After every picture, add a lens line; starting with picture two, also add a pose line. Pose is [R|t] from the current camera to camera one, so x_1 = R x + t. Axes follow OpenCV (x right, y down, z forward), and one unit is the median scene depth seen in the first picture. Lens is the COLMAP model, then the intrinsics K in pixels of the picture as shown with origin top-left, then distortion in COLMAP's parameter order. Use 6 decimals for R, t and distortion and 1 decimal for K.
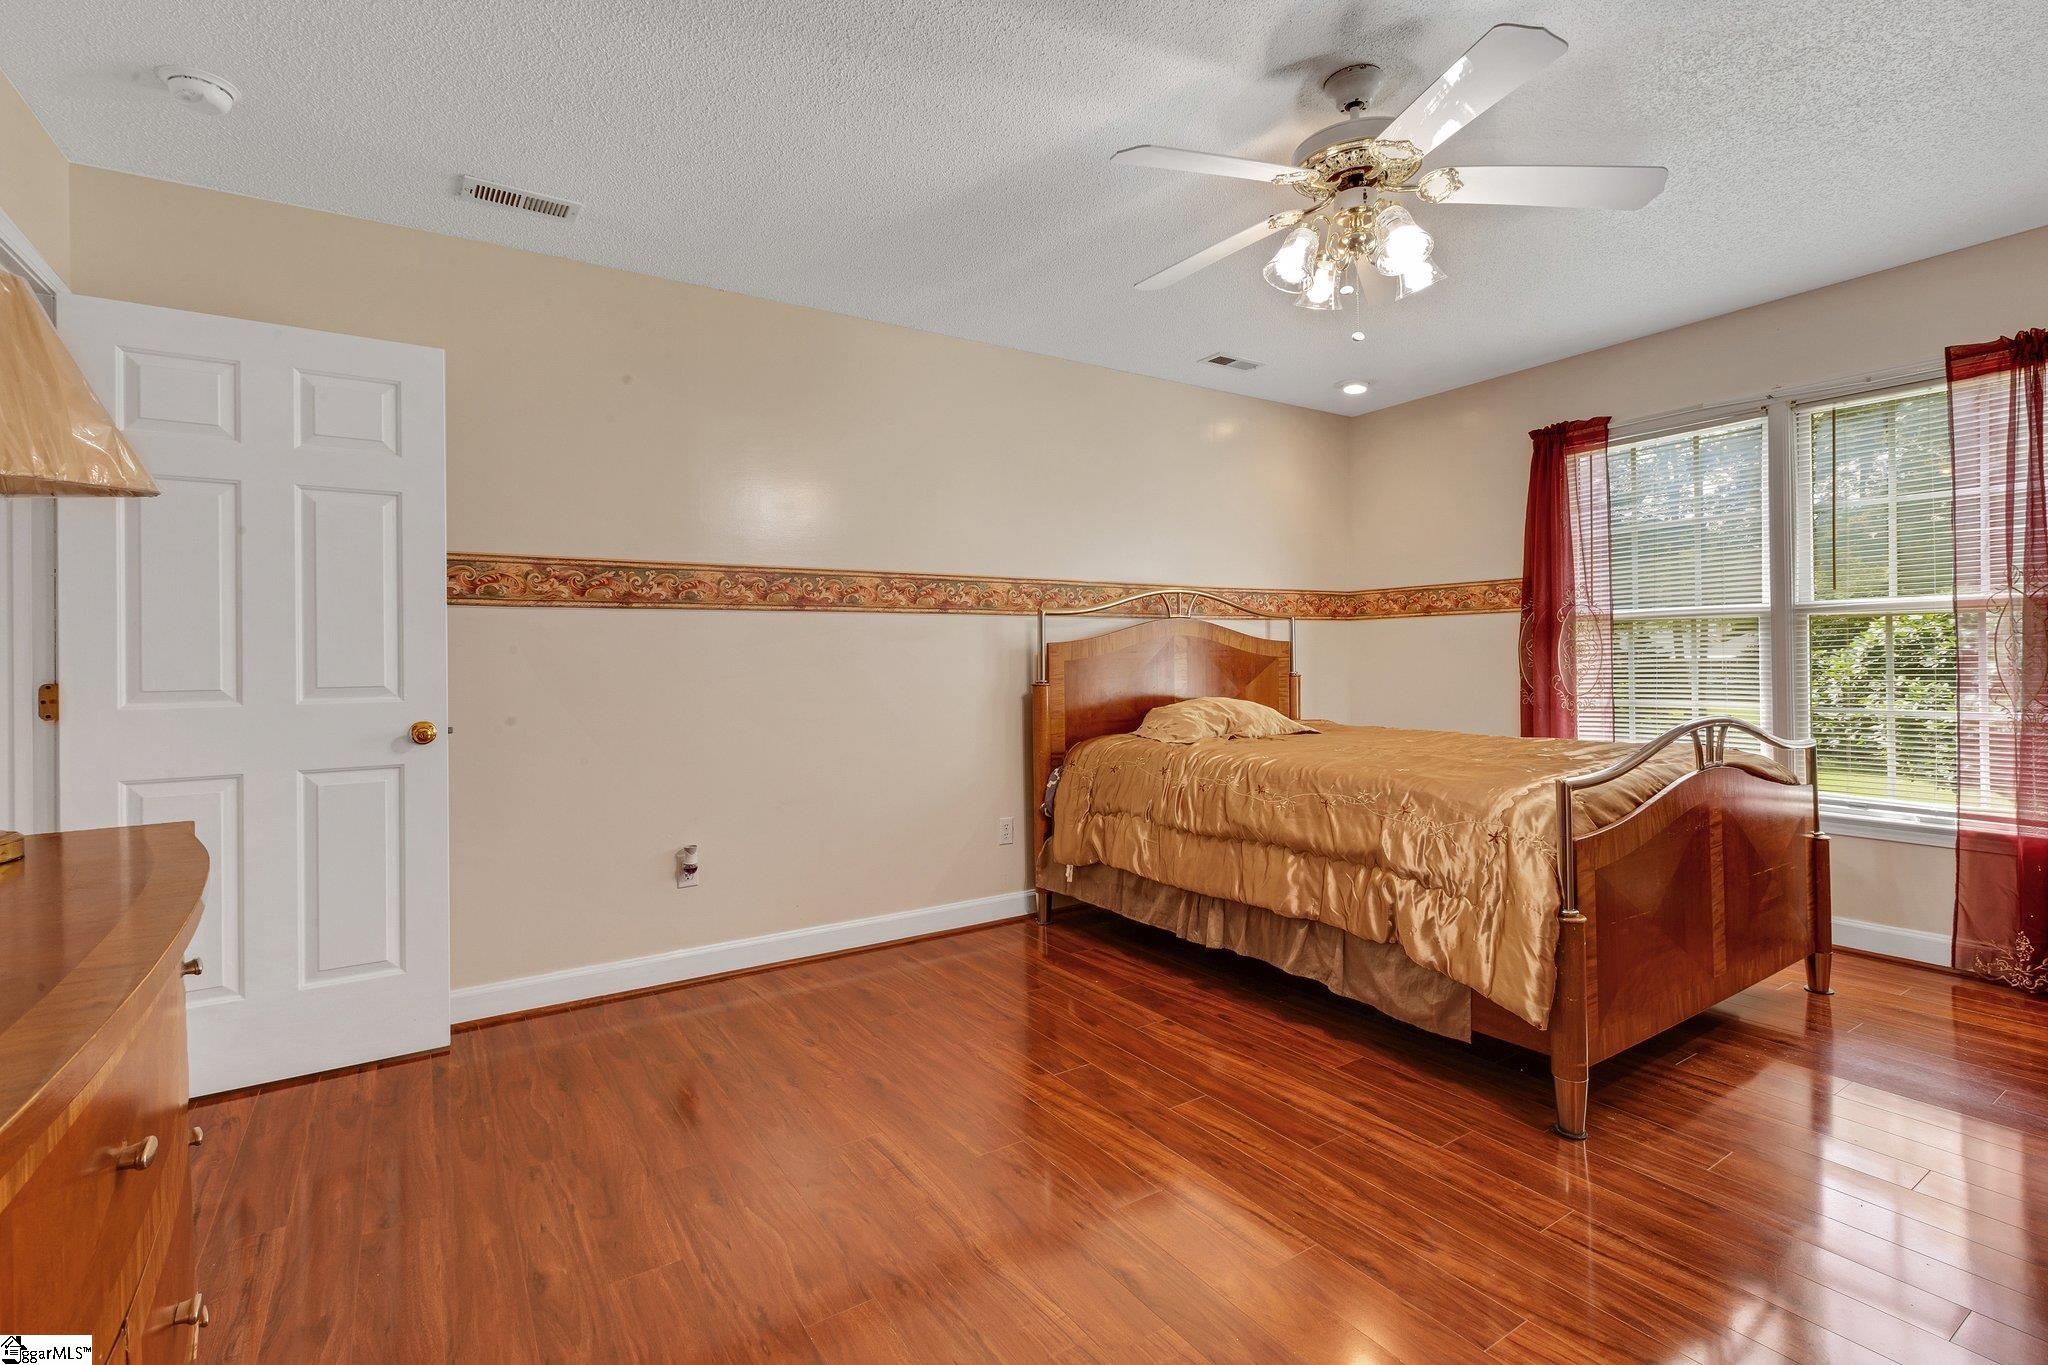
lens RADIAL K [[930.1, 0, 1015.6], [0, 930.1, 673.7], [0, 0, 1]] dist [0.001983, 0.000282]
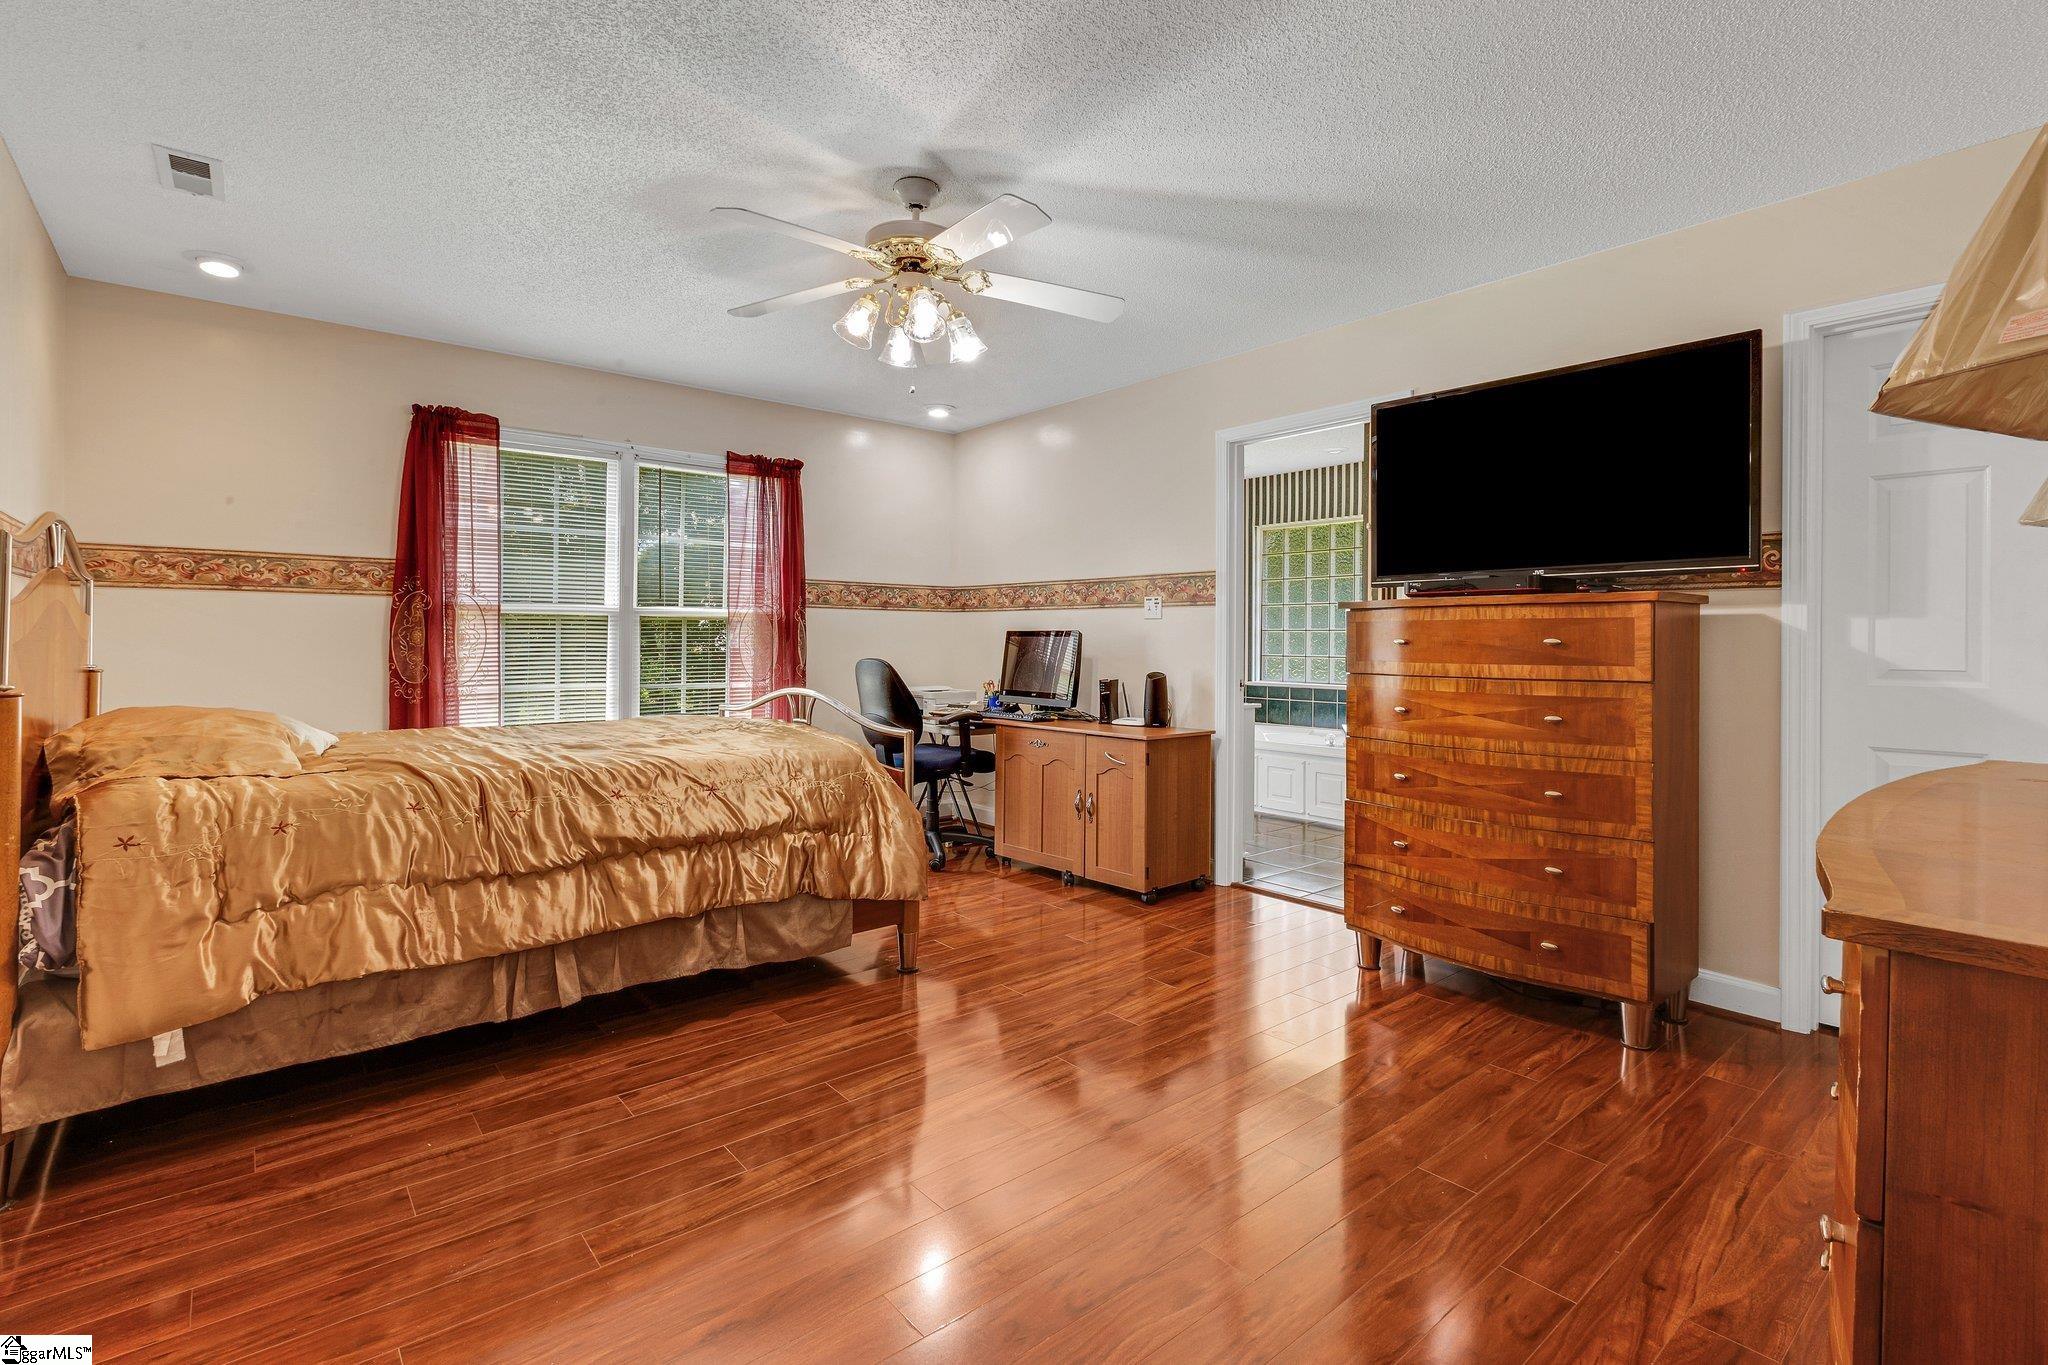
lens RADIAL K [[930.1, 0, 1023.3], [0, 930.1, 660.9], [0, 0, 1]] dist [0.001983, 0.000282]
pose [[-0.112442, -0.006959, 0.993634, -0.608538], [0.012576, 0.999885, 0.008425, -0.003060], [-0.993579, 0.013443, -0.112342, 0.675945]]
